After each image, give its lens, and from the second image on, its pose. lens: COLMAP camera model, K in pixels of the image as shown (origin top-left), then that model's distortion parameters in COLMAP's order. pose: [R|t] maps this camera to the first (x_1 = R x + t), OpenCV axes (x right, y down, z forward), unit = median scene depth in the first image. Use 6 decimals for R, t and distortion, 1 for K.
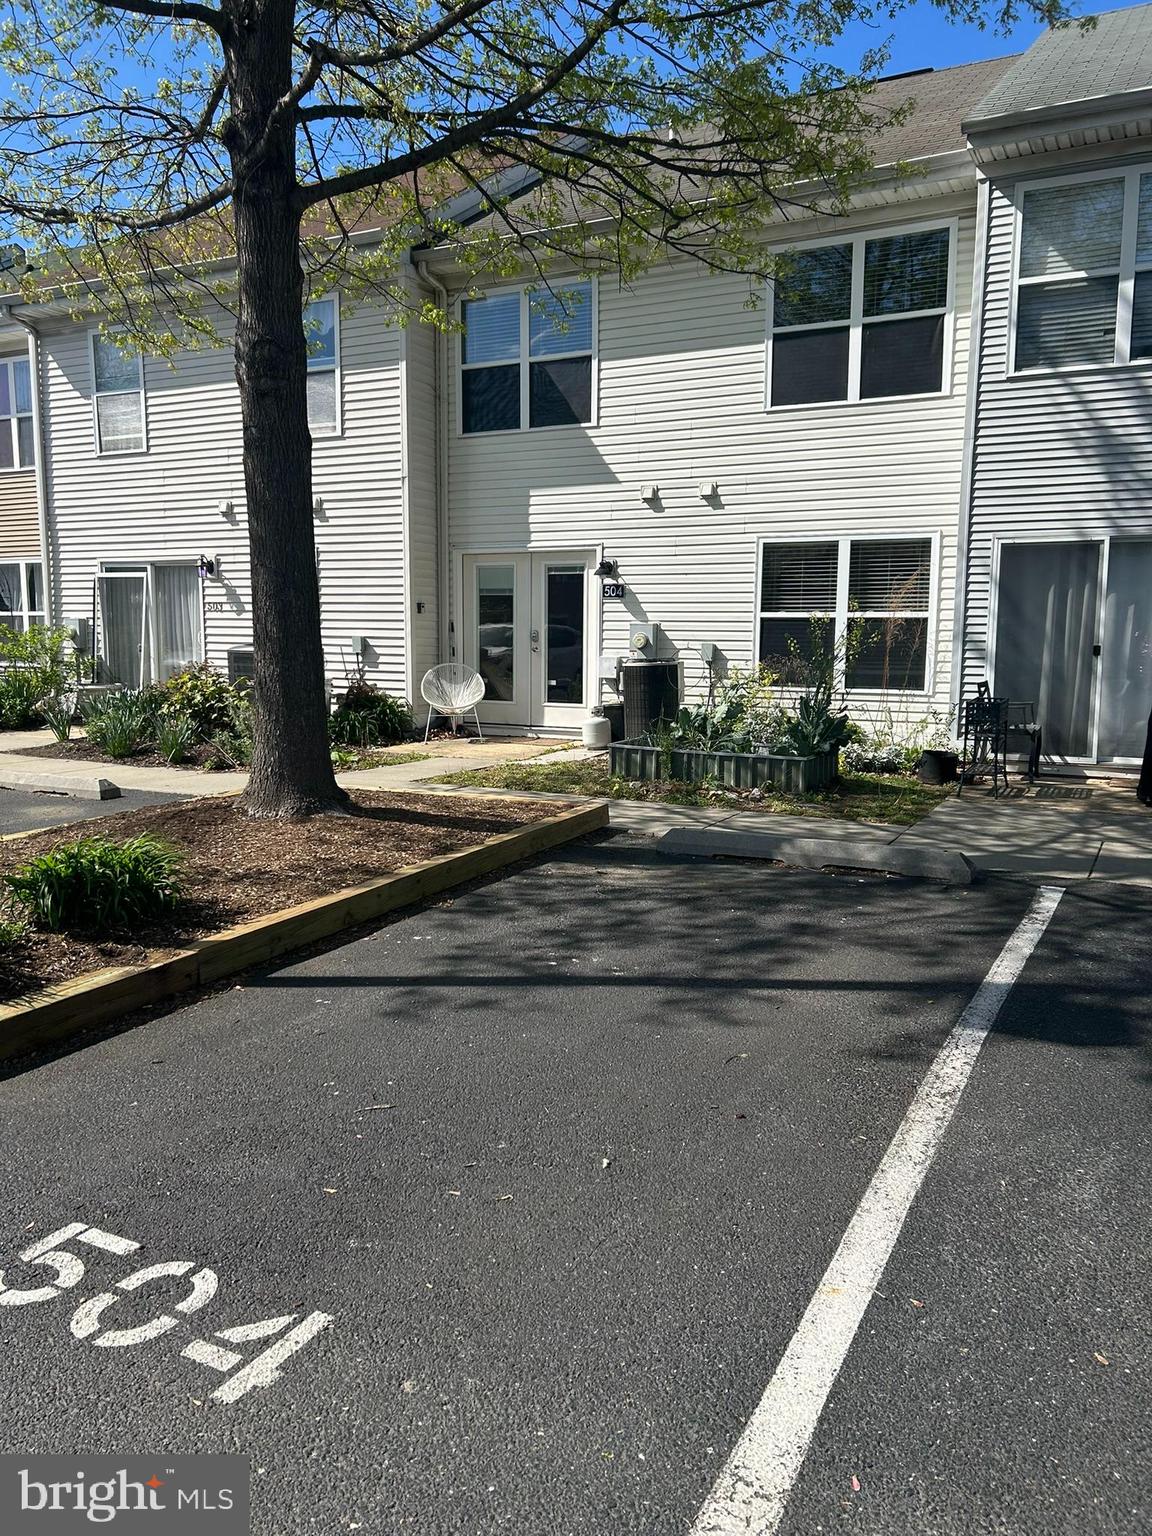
lens RADIAL K [[1151.3, 0, 576.1], [0, 1151.3, 791.2], [0, 0, 1]] dist [0.098462, -0.120613]
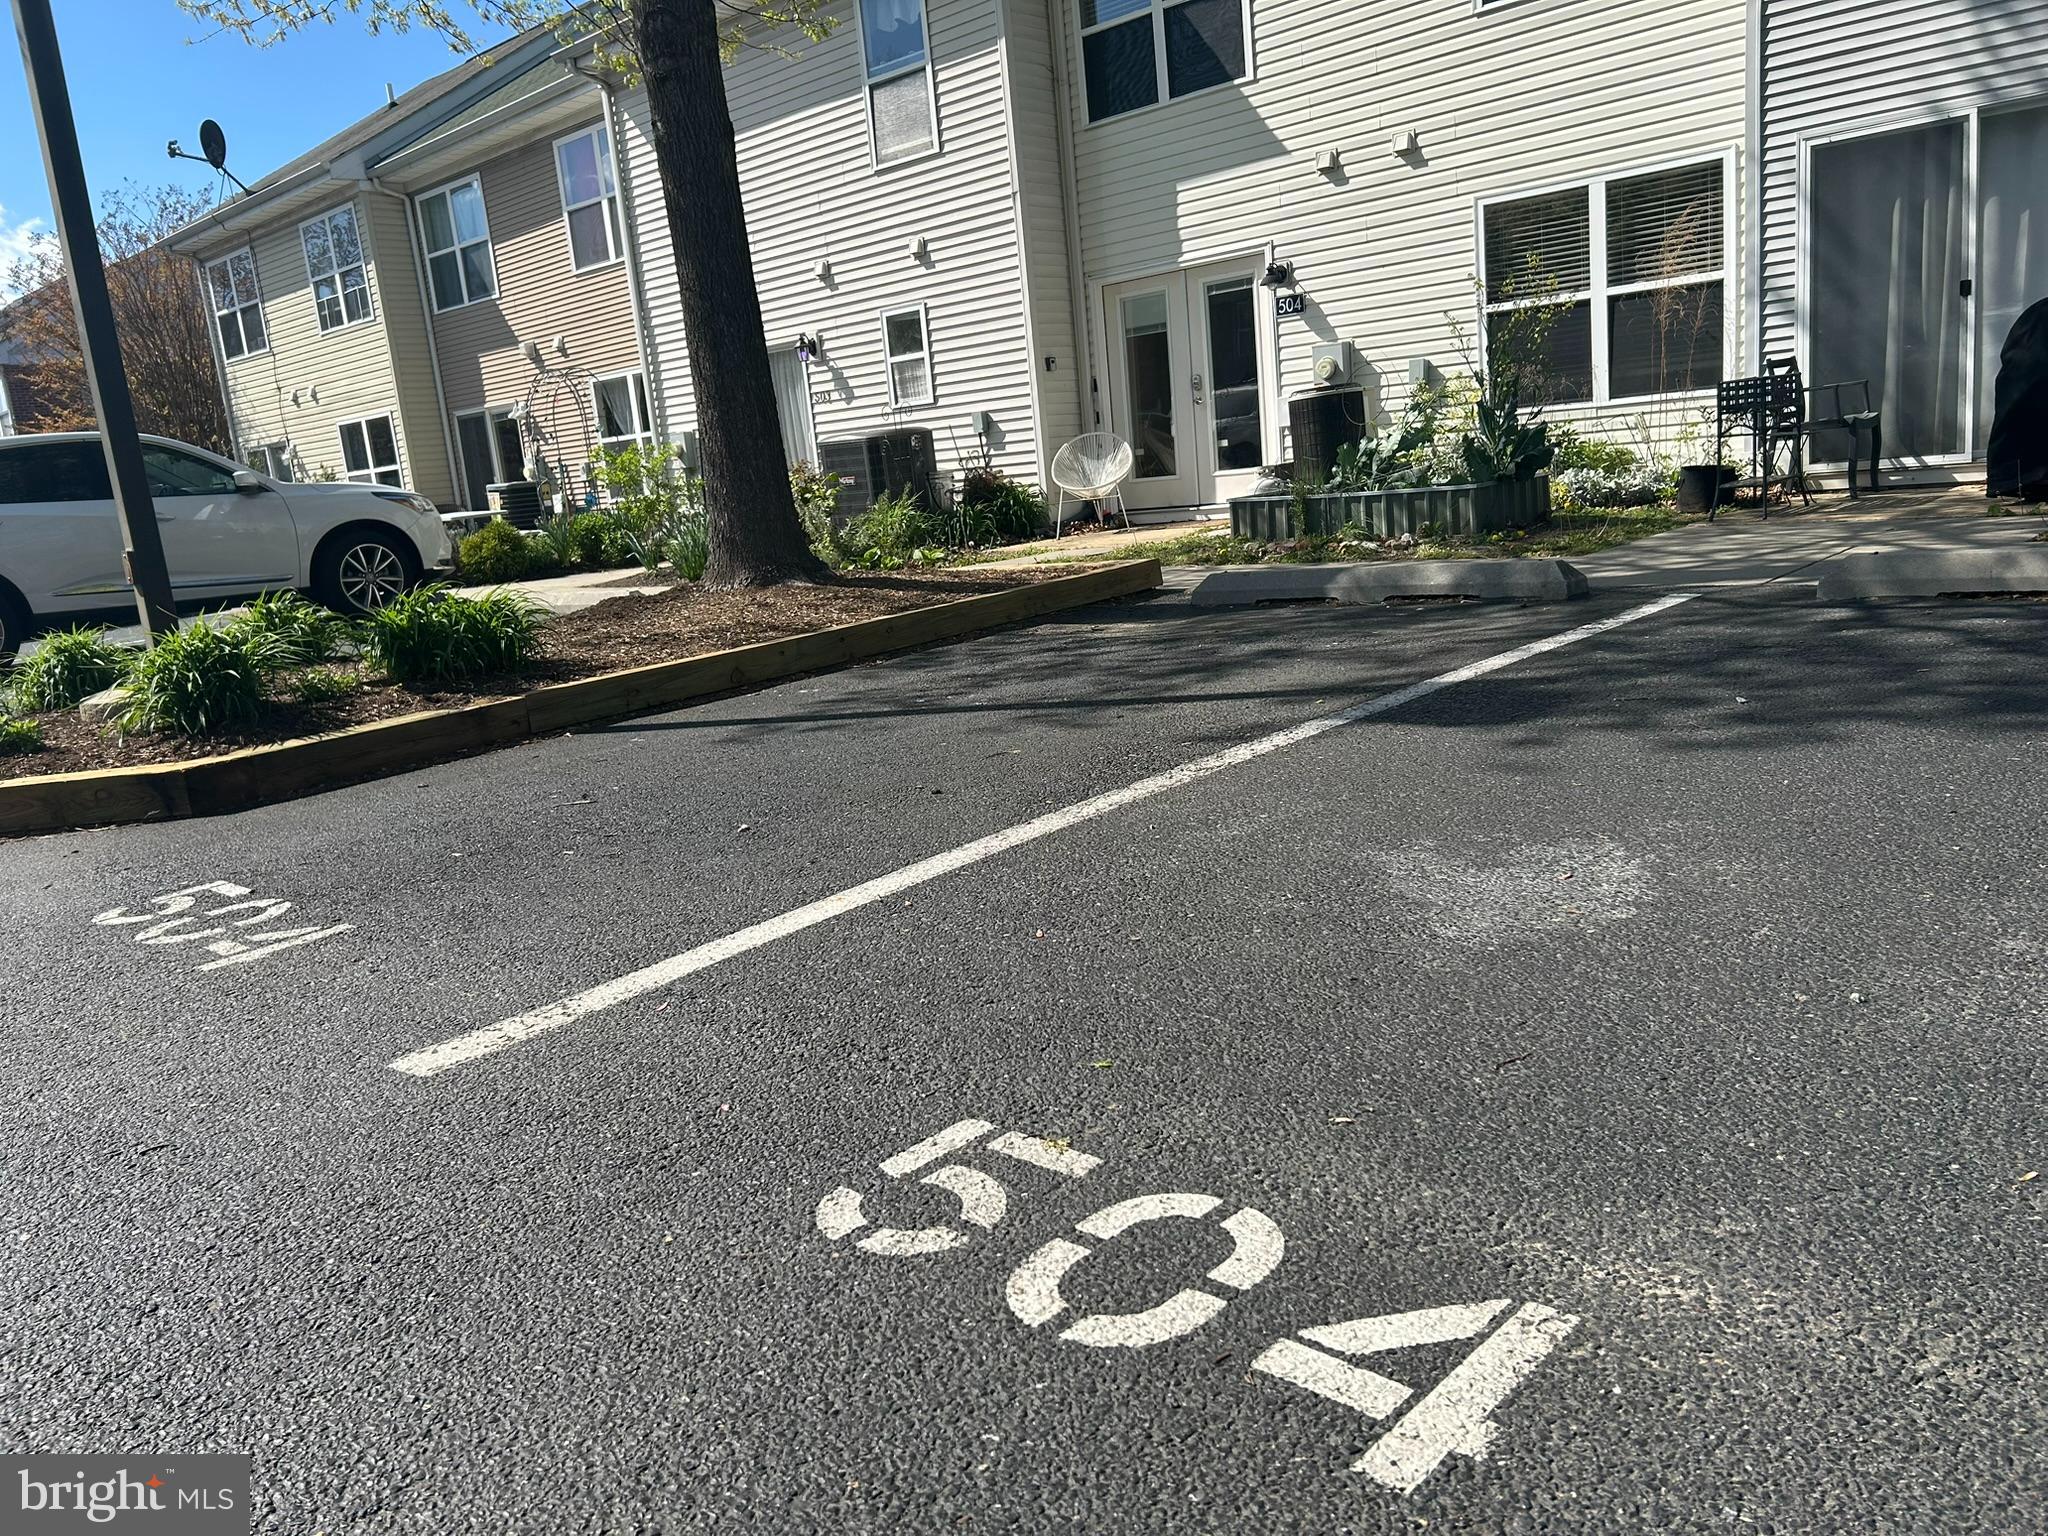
lens RADIAL K [[1561.5, 0, 1024.0], [0, 1561.5, 768.0], [0, 0, 1]] dist [0.055738, -0.039750]
pose [[0.956360, -0.041536, -0.289223, 0.144541], [0.059522, 0.996783, 0.053669, 0.054762], [0.286063, -0.068542, 0.955756, -0.021678]]
